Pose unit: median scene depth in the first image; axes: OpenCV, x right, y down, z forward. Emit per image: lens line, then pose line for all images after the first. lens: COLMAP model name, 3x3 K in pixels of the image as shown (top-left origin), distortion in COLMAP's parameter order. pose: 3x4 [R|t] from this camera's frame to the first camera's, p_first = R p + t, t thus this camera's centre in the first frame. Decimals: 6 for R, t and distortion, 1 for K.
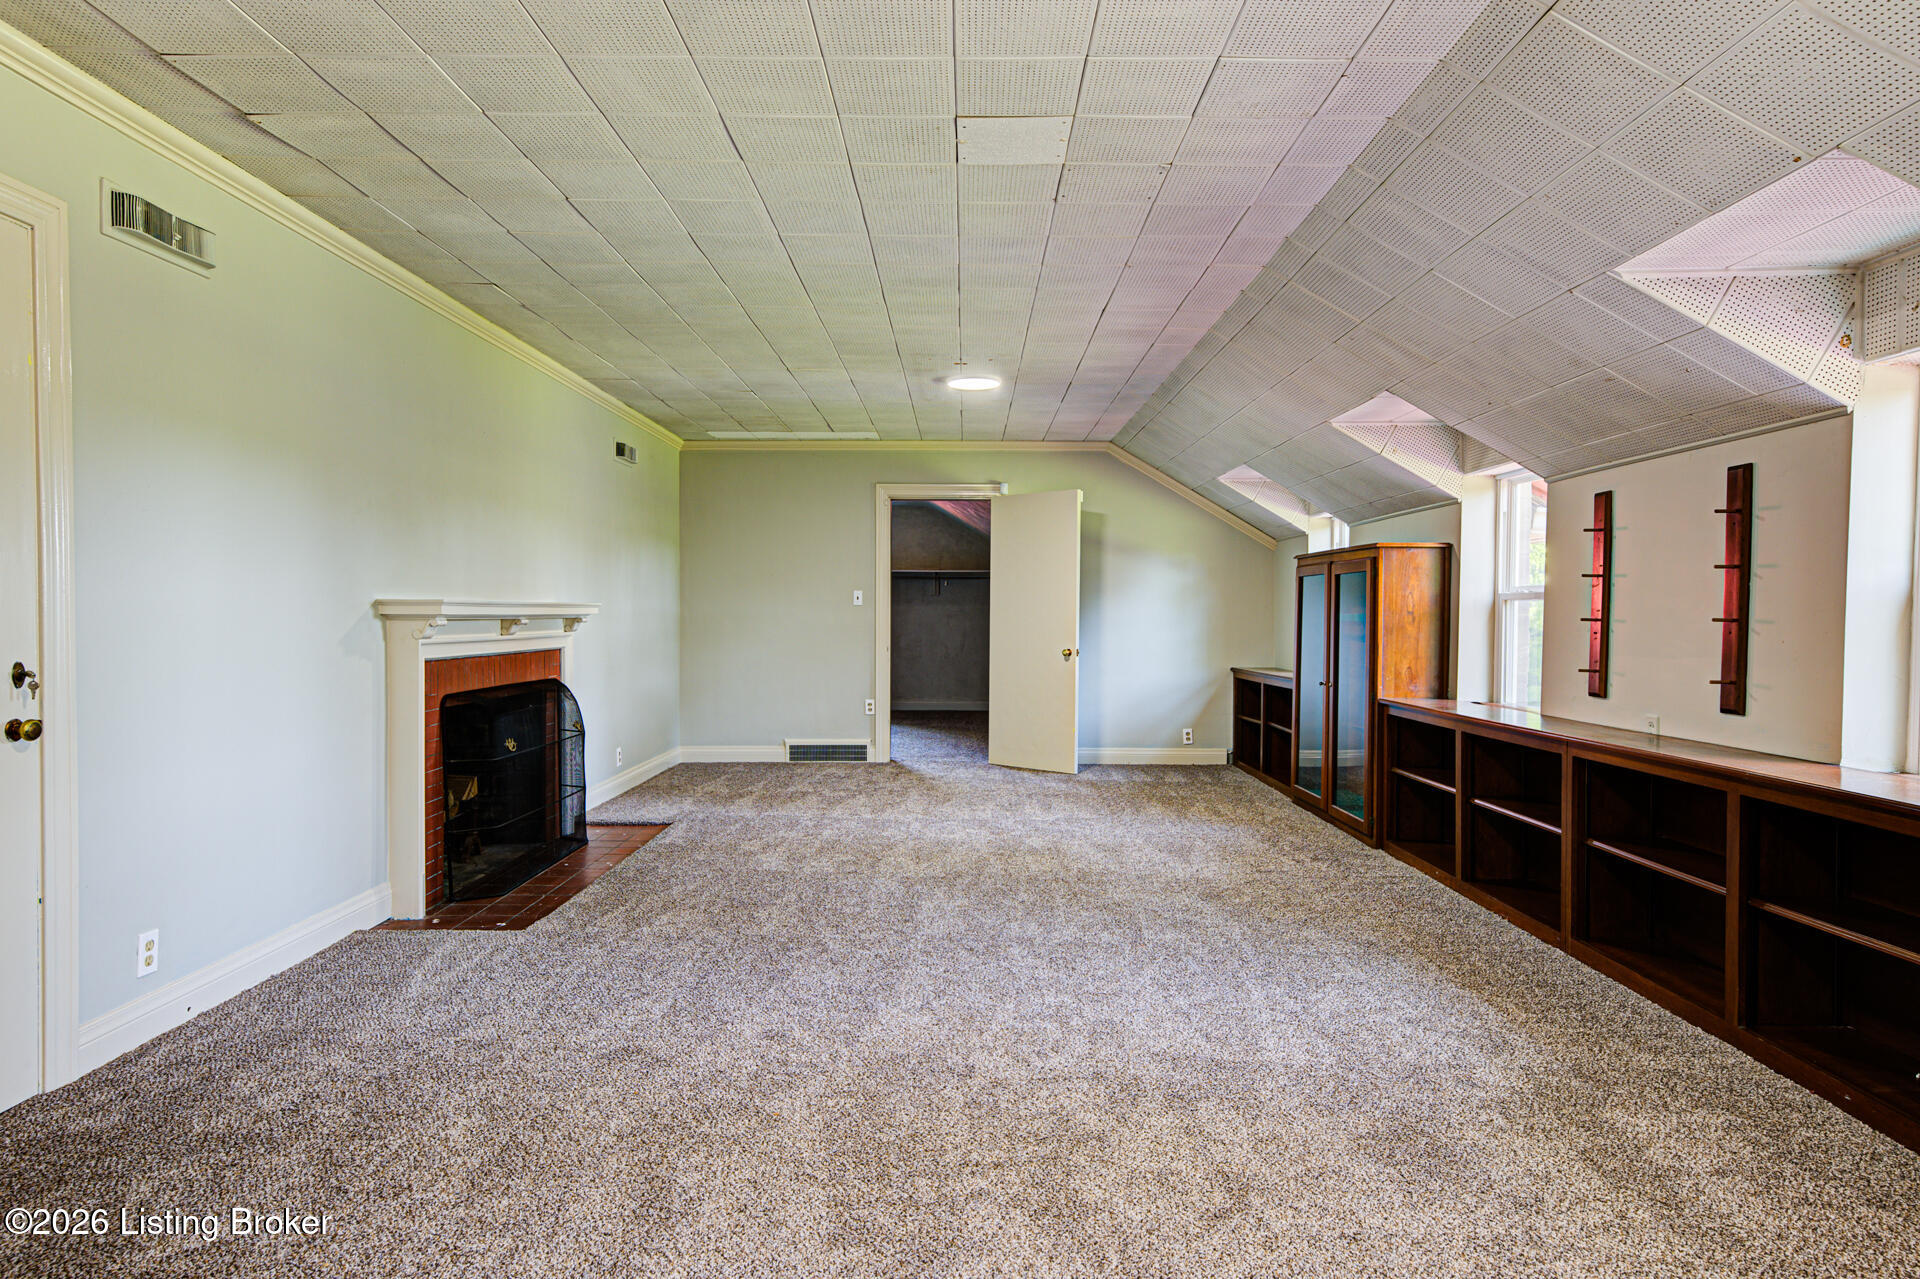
lens RADIAL K [[1134.8, 0, 958.3], [0, 1134.8, 641.5], [0, 0, 1]] dist [0.015100, 0.002711]
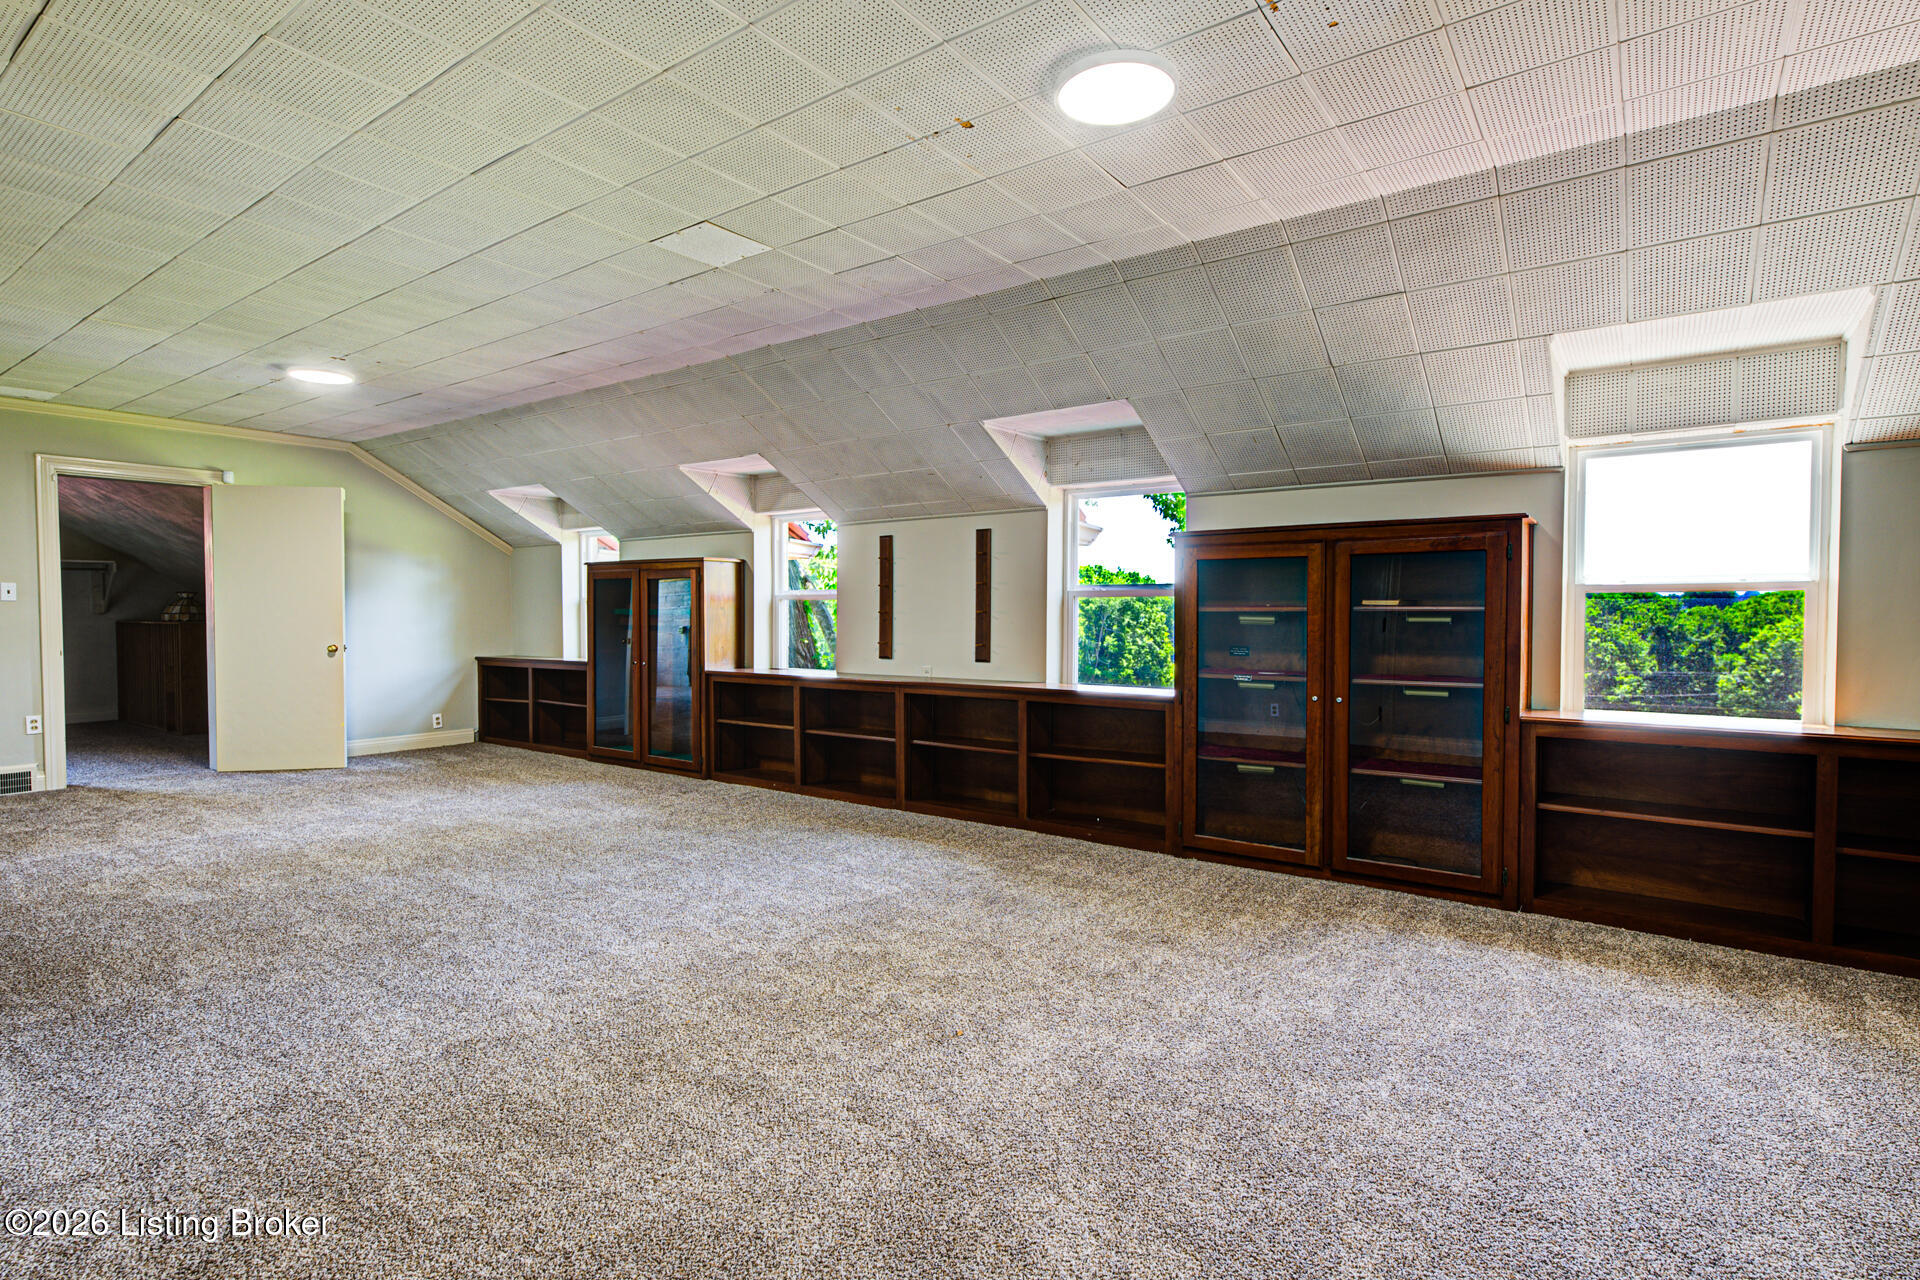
lens RADIAL K [[943.0, 0, 964.3], [0, 943.0, 638.0], [0, 0, 1]] dist [0.003585, 0.001126]
pose [[0.583033, -0.028709, 0.811941, -0.517459], [0.023530, 0.999553, 0.018446, -0.004074], [-0.812108, 0.008350, 0.583448, 0.109389]]
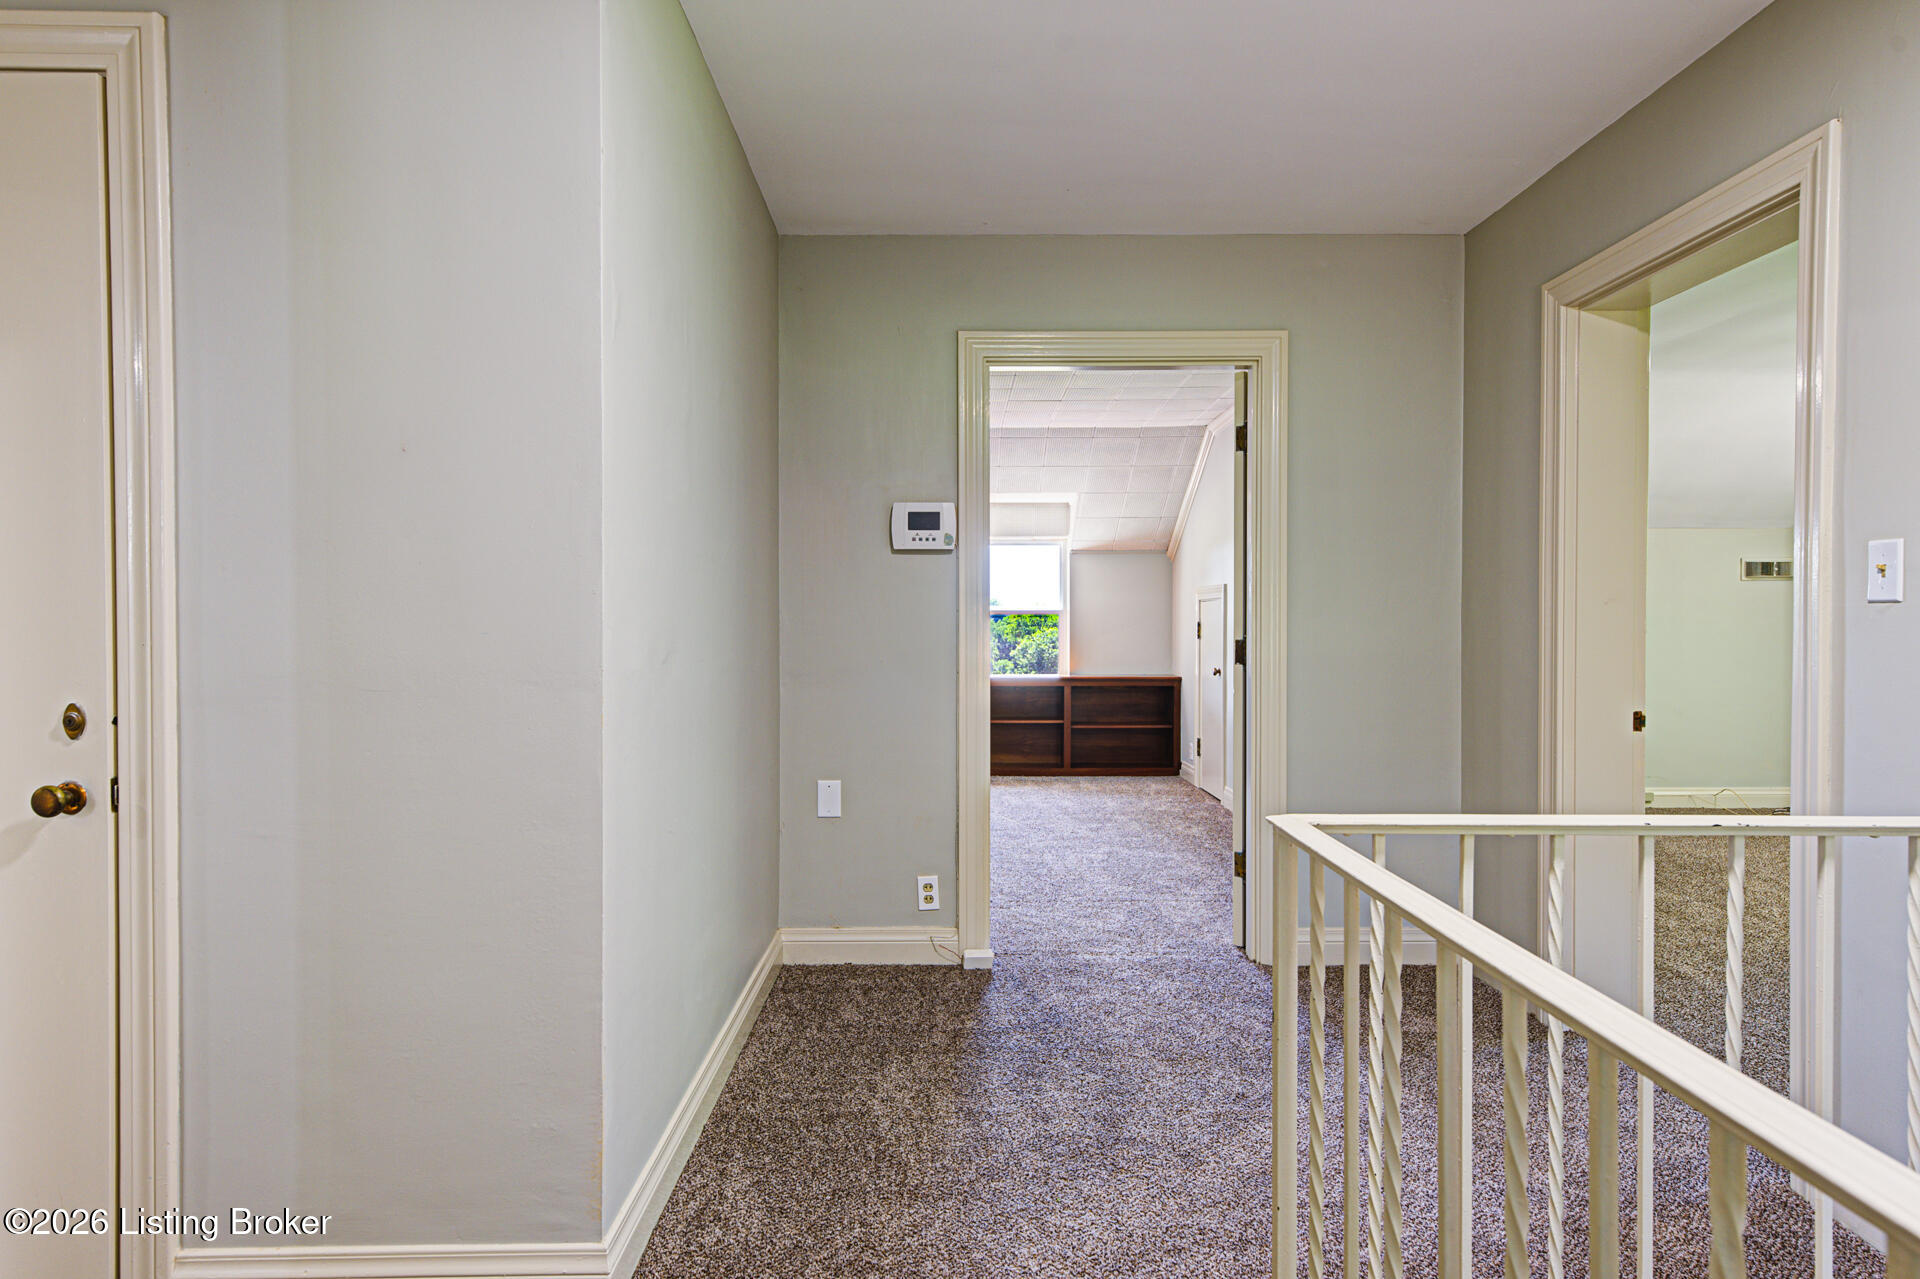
lens RADIAL K [[1099.1, 0, 959.5], [0, 1099.1, 637.2], [0, 0, 1]] dist [-0.000133, 0.000000]
pose [[-0.023730, -0.017994, 0.999556, -1.270277], [0.024613, 0.999524, 0.018577, -0.014659], [-0.999415, 0.025043, -0.023276, 0.203559]]
